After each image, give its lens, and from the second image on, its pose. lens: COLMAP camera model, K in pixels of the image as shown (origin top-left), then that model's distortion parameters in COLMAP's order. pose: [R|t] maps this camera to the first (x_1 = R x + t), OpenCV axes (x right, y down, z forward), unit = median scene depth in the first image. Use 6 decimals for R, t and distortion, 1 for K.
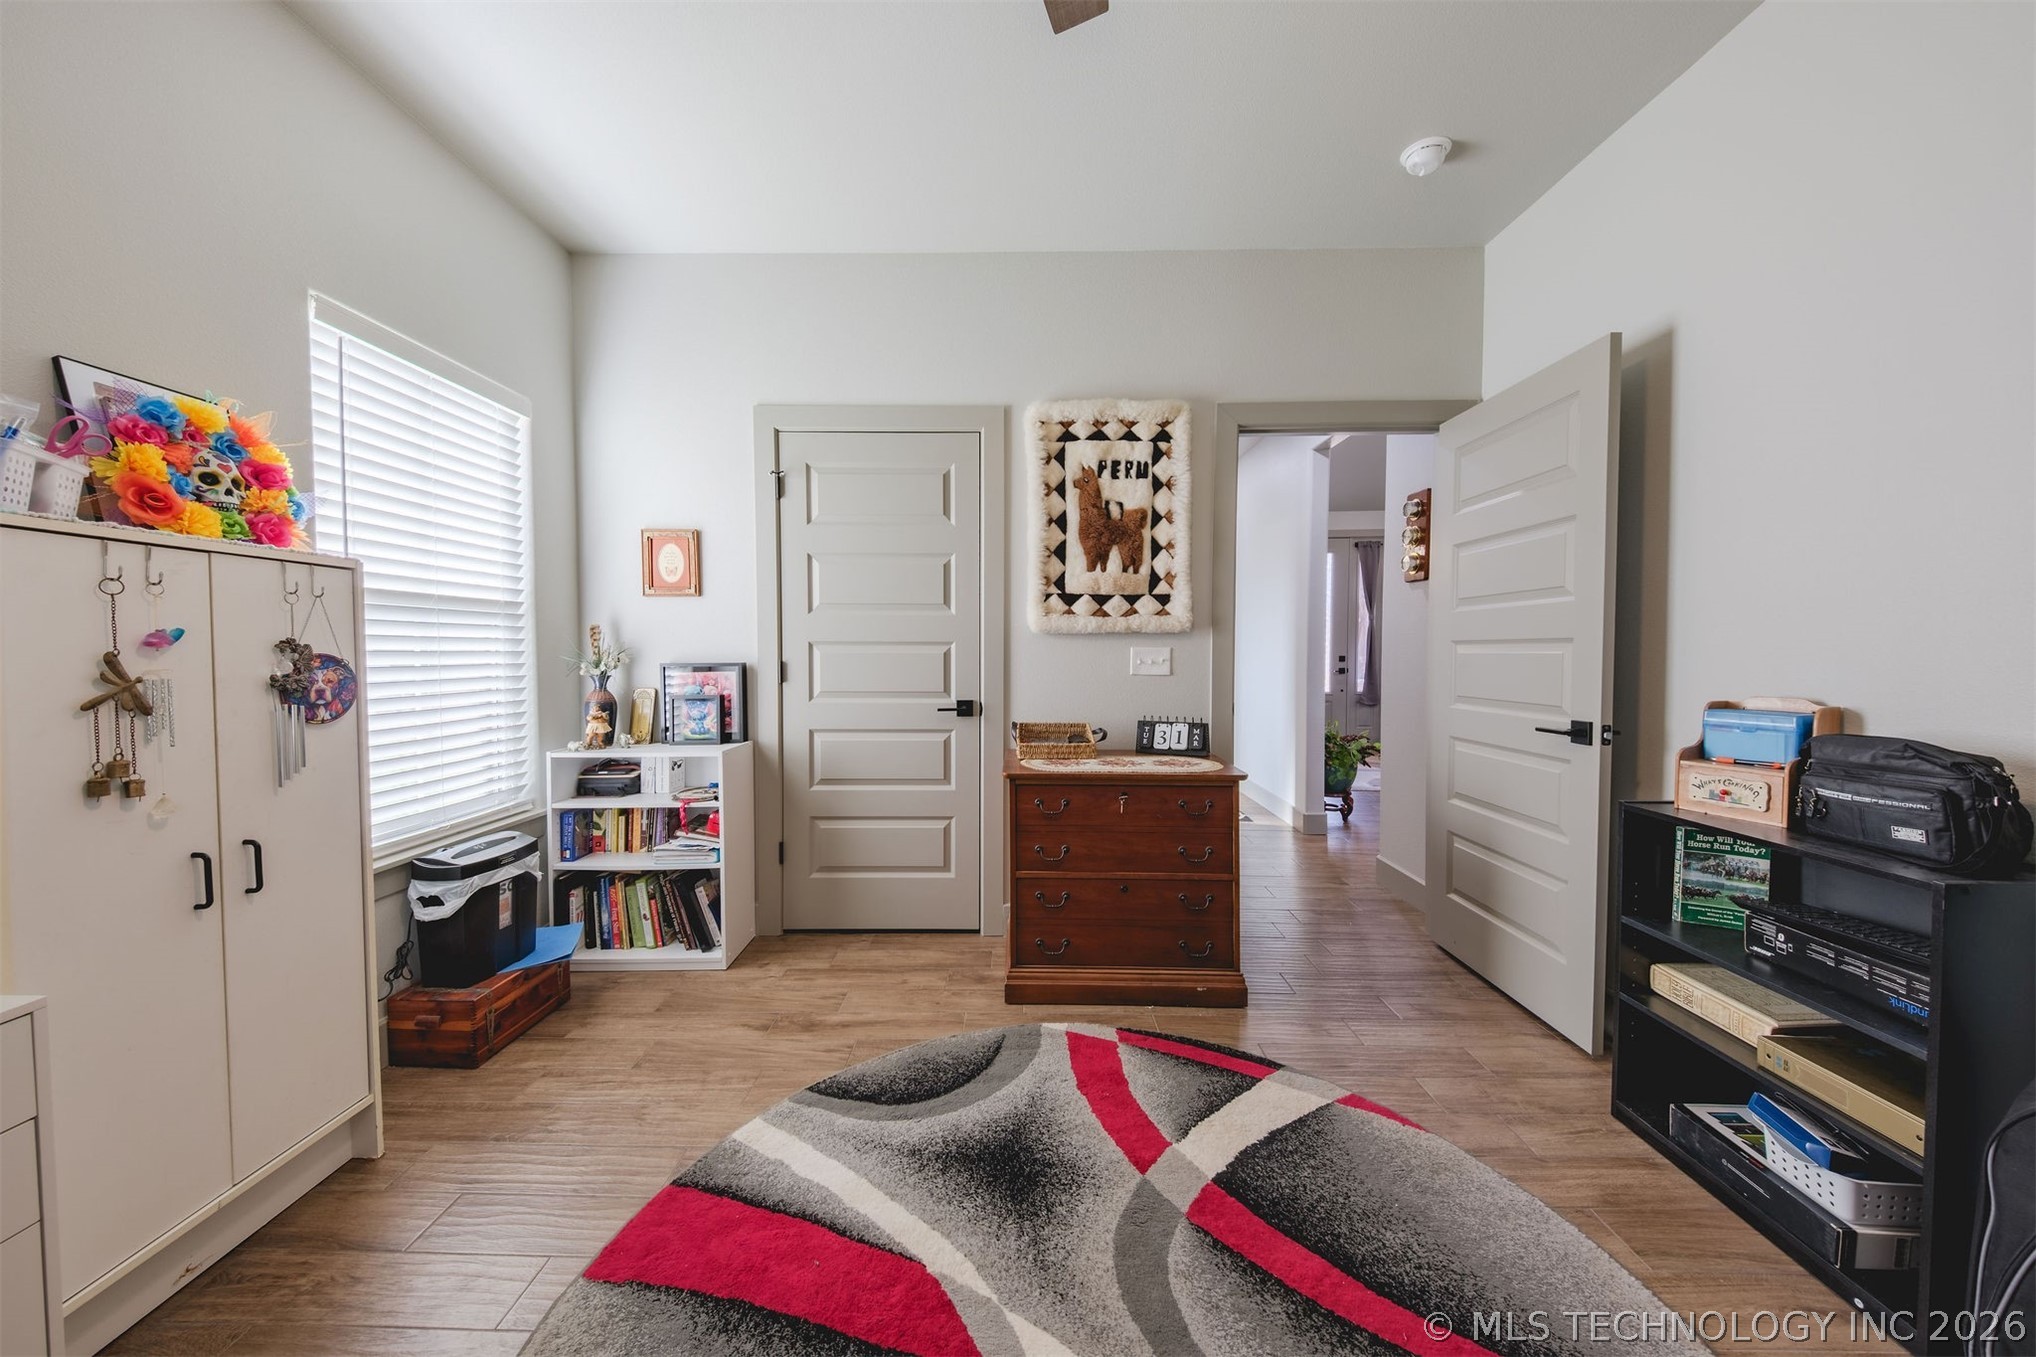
lens RADIAL K [[646.4, 0, 1018.0], [0, 646.4, 678.5], [0, 0, 1]] dist [0.001619, 0.000029]
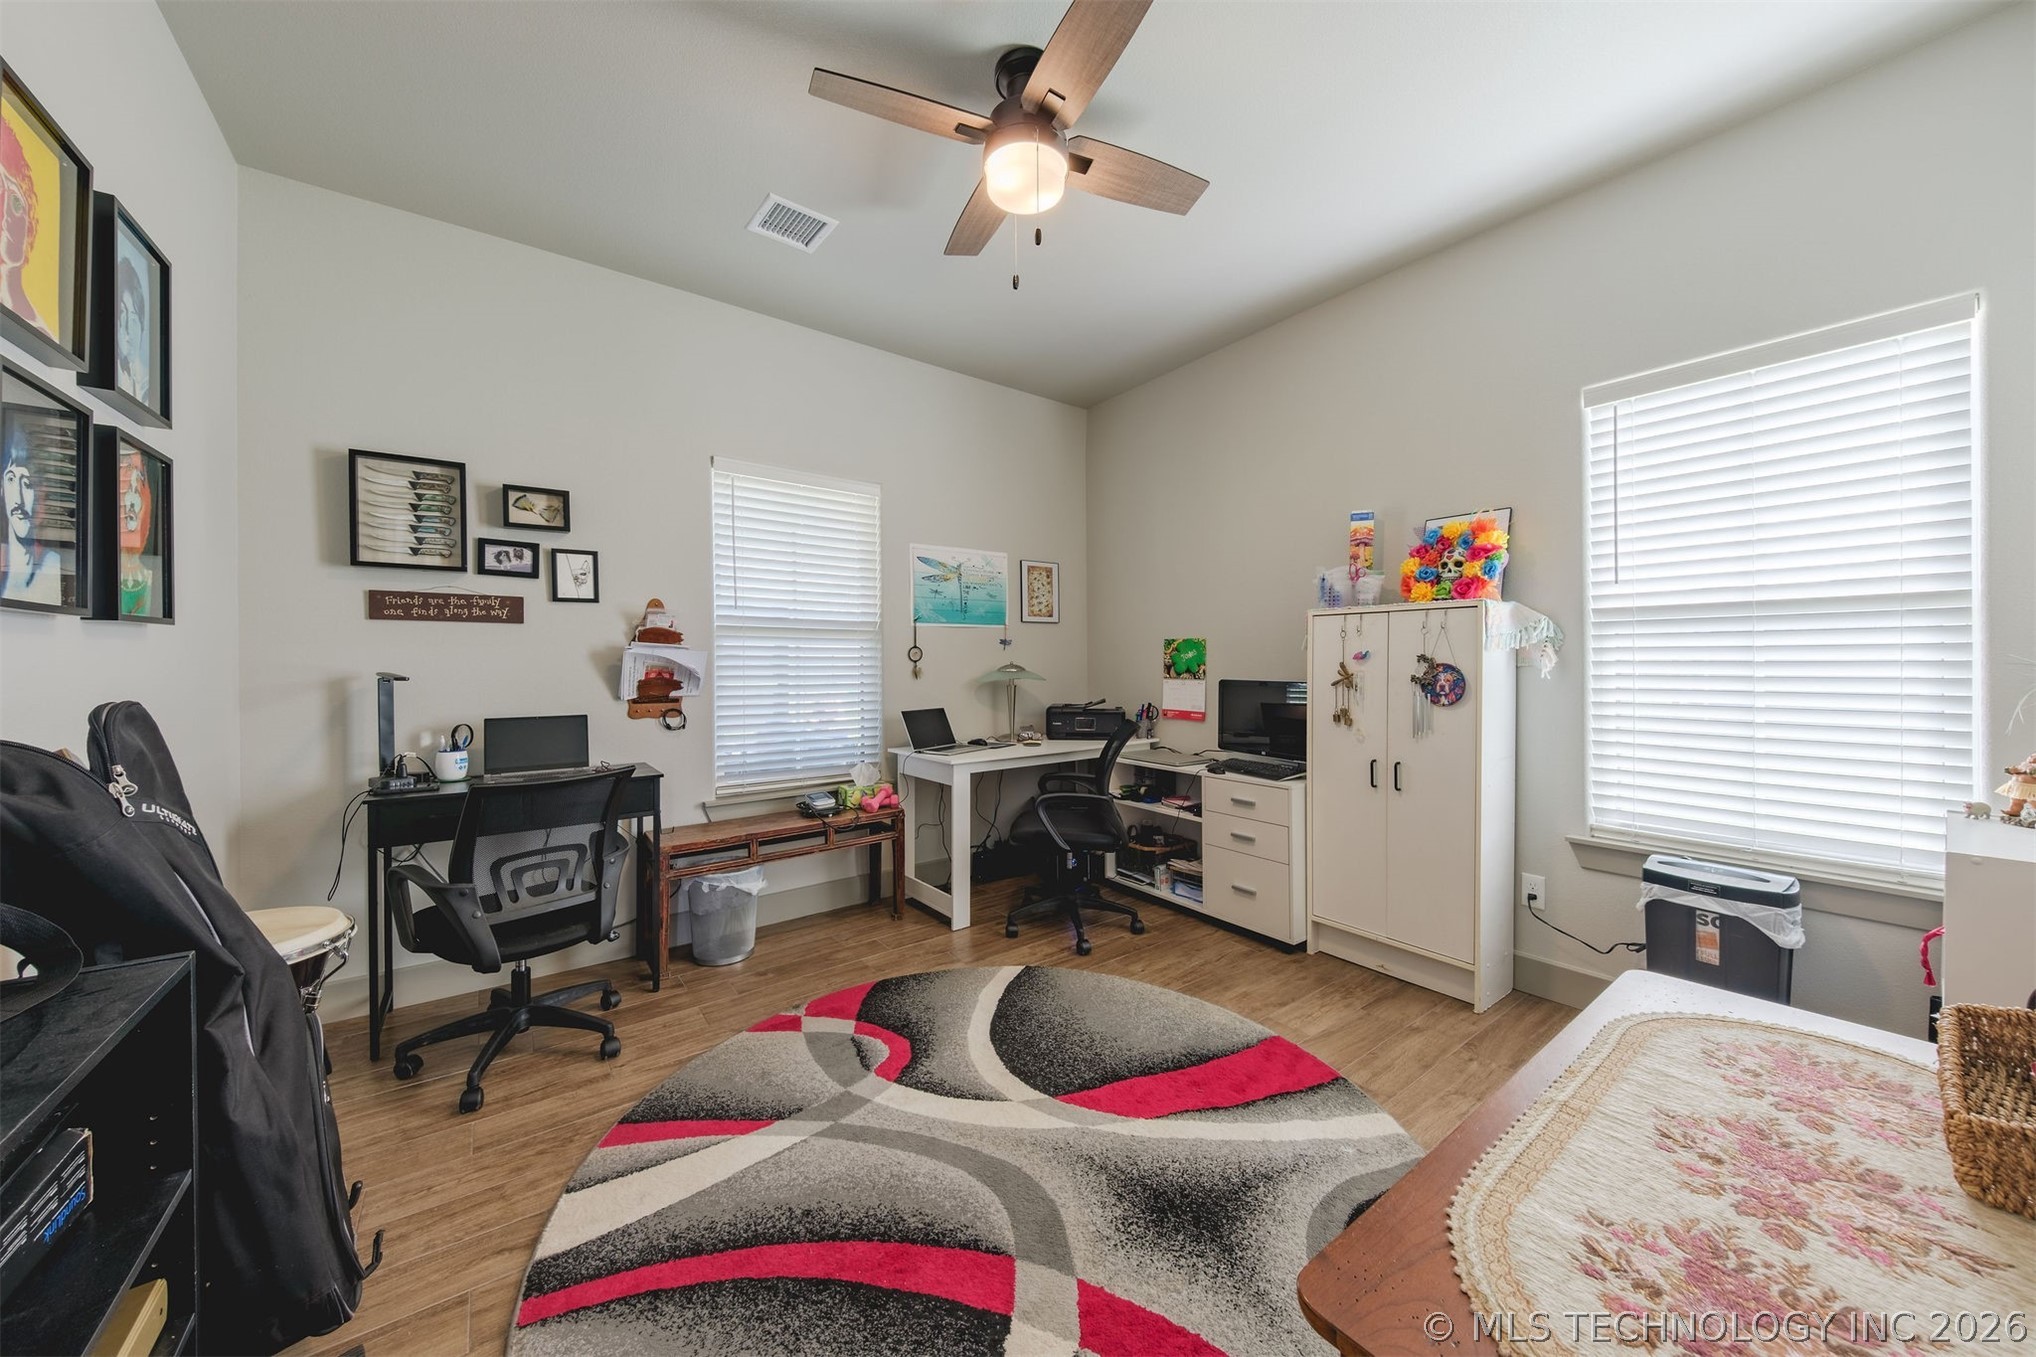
lens RADIAL K [[646.4, 0, 1018.0], [0, 646.4, 678.5], [0, 0, 1]] dist [0.001619, 0.000029]
pose [[-0.756976, 0.015353, -0.653262, 0.800989], [-0.026517, 0.998179, 0.054186, -0.060209], [0.652904, 0.058340, -0.755190, 1.556386]]
